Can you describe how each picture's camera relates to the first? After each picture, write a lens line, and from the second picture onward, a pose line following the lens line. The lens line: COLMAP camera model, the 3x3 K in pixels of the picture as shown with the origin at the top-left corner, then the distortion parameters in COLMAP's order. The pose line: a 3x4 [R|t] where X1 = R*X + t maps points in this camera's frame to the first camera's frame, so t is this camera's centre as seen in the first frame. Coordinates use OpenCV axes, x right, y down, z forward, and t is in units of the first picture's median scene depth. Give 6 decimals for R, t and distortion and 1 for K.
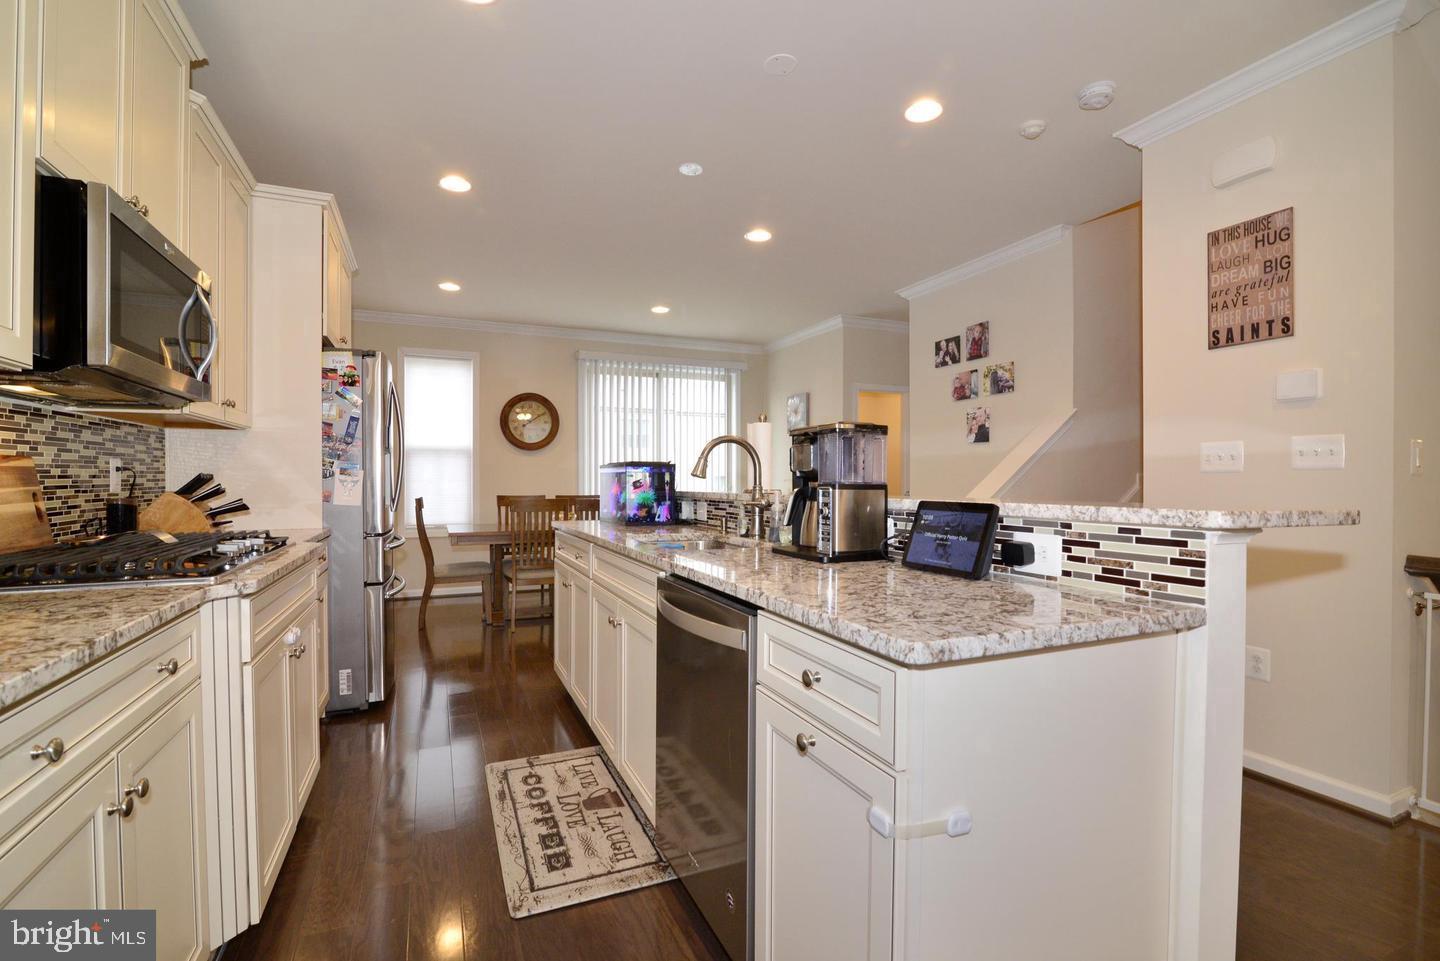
lens RADIAL K [[658.7, 0, 718.3], [0, 658.7, 488.7], [0, 0, 1]] dist [-0.015237, -0.000464]
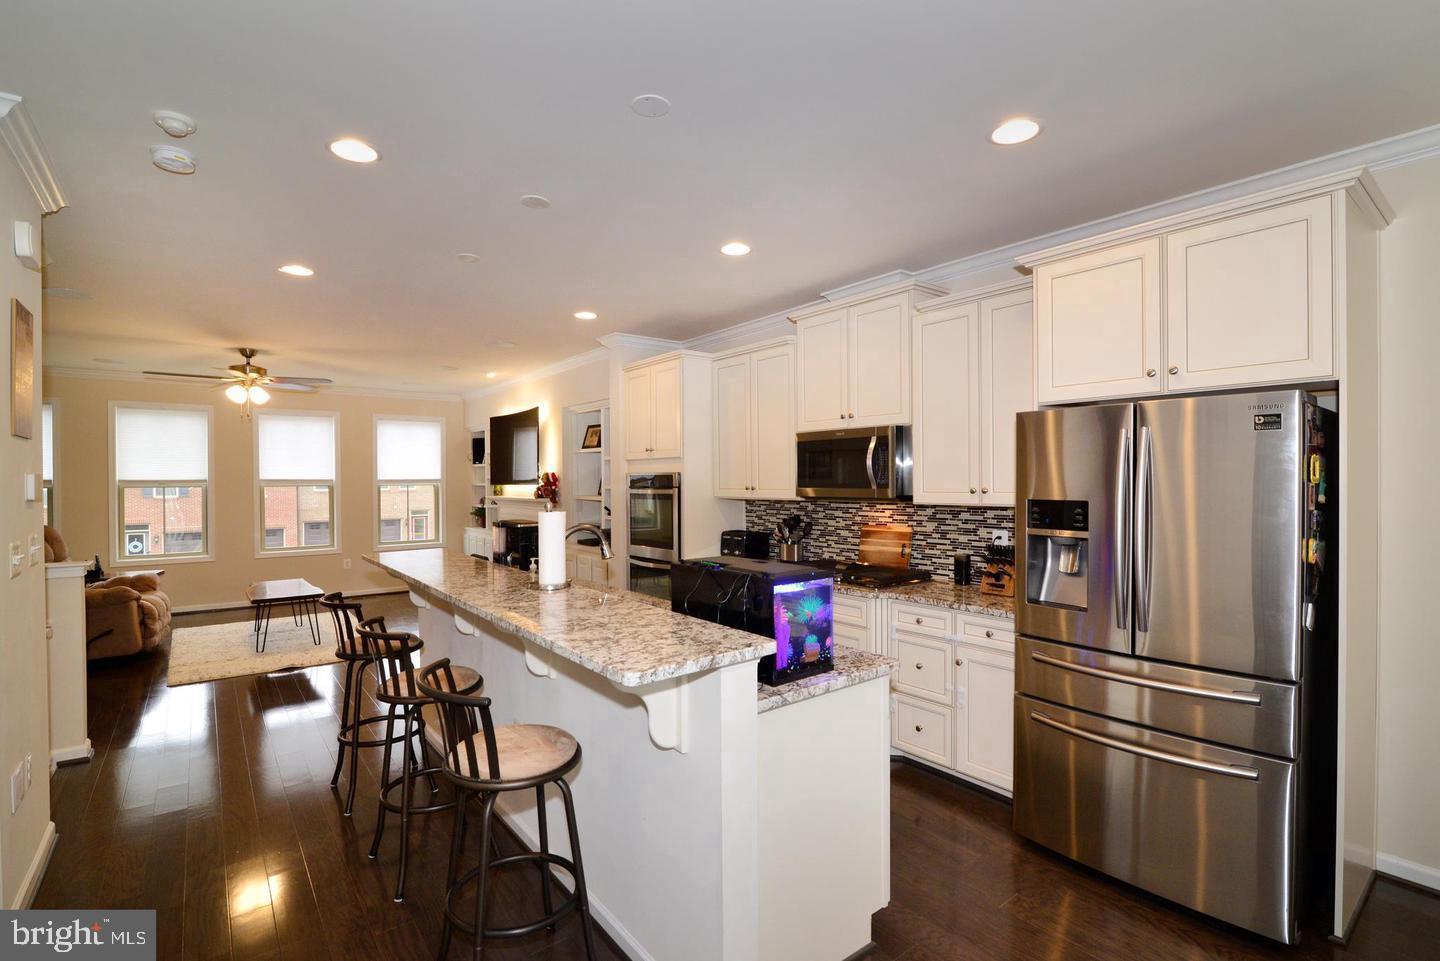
lens RADIAL K [[658.7, 0, 715.4], [0, 658.7, 481.3], [0, 0, 1]] dist [-0.015237, -0.000464]
pose [[-0.969806, 0.004398, -0.243838, 0.069789], [0.001635, 0.999932, 0.011535, -0.162507], [0.243872, 0.010788, -0.969747, 2.104132]]
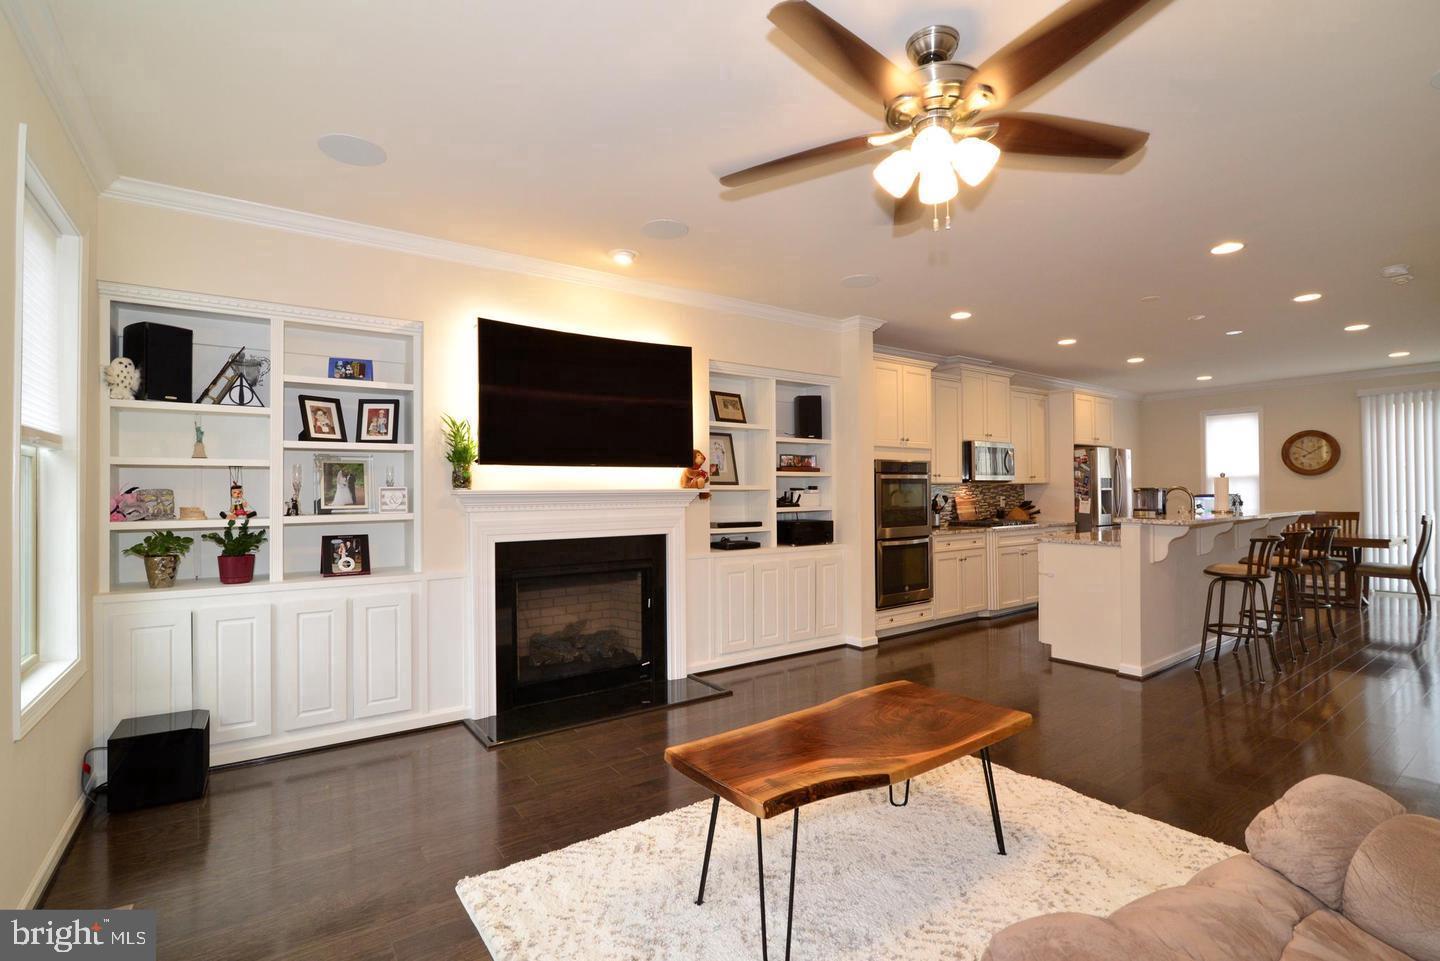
lens RADIAL K [[658.7, 0, 713.7], [0, 658.7, 485.5], [0, 0, 1]] dist [-0.015237, -0.000464]
pose [[0.202931, -0.013757, -0.979096, 1.832069], [-0.002860, 0.999889, -0.014642, -0.043499], [0.979189, 0.005771, 0.202870, -0.995070]]
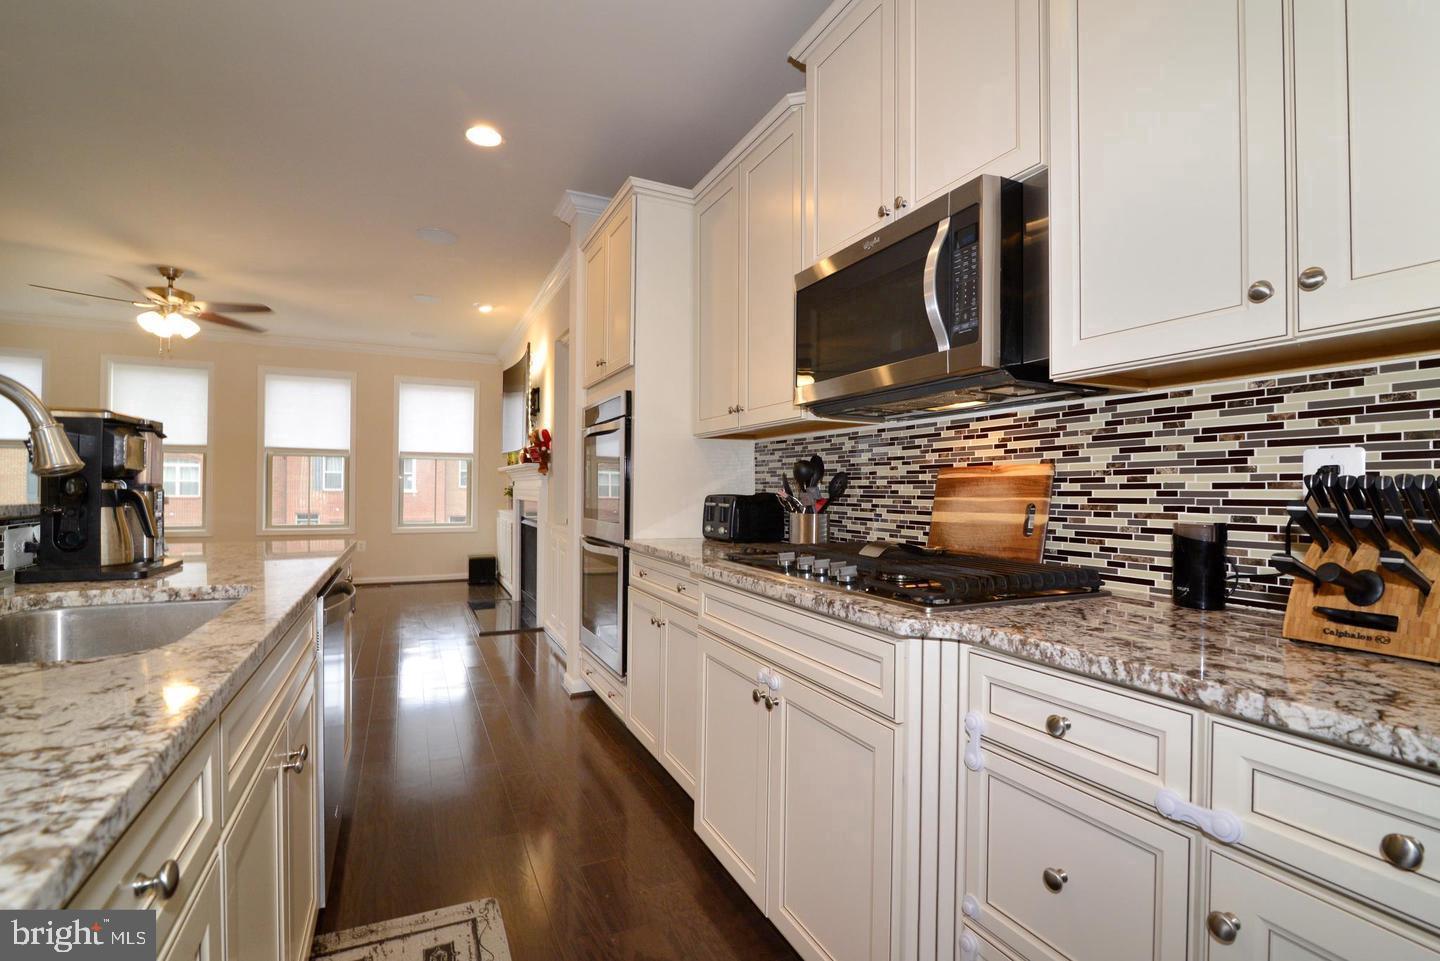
lens RADIAL K [[658.7, 0, 714.3], [0, 658.7, 481.1], [0, 0, 1]] dist [-0.015237, -0.000464]
pose [[-0.999339, -0.012662, -0.034063, -0.406553], [-0.012729, 0.999917, 0.001768, -0.015494], [0.034037, 0.002201, -0.999418, 1.344120]]
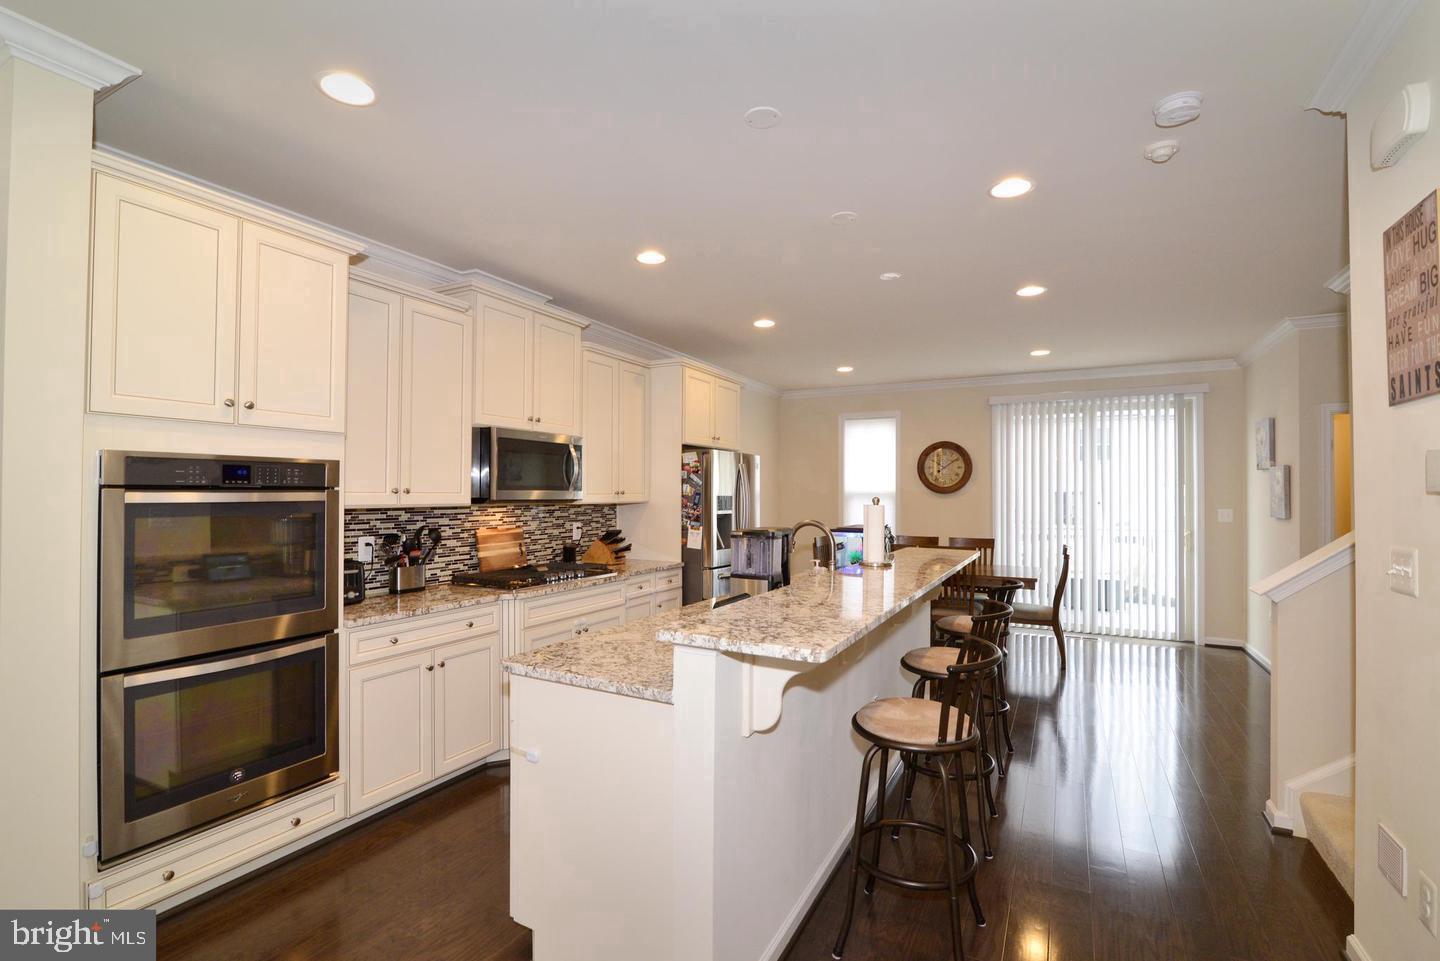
lens RADIAL K [[658.7, 0, 717.1], [0, 658.7, 484.5], [0, 0, 1]] dist [-0.015237, -0.000464]
pose [[0.619966, -0.009736, -0.784568, 0.874243], [-0.012601, 0.999671, -0.022363, -0.113619], [0.784528, 0.023751, 0.619639, 0.059593]]
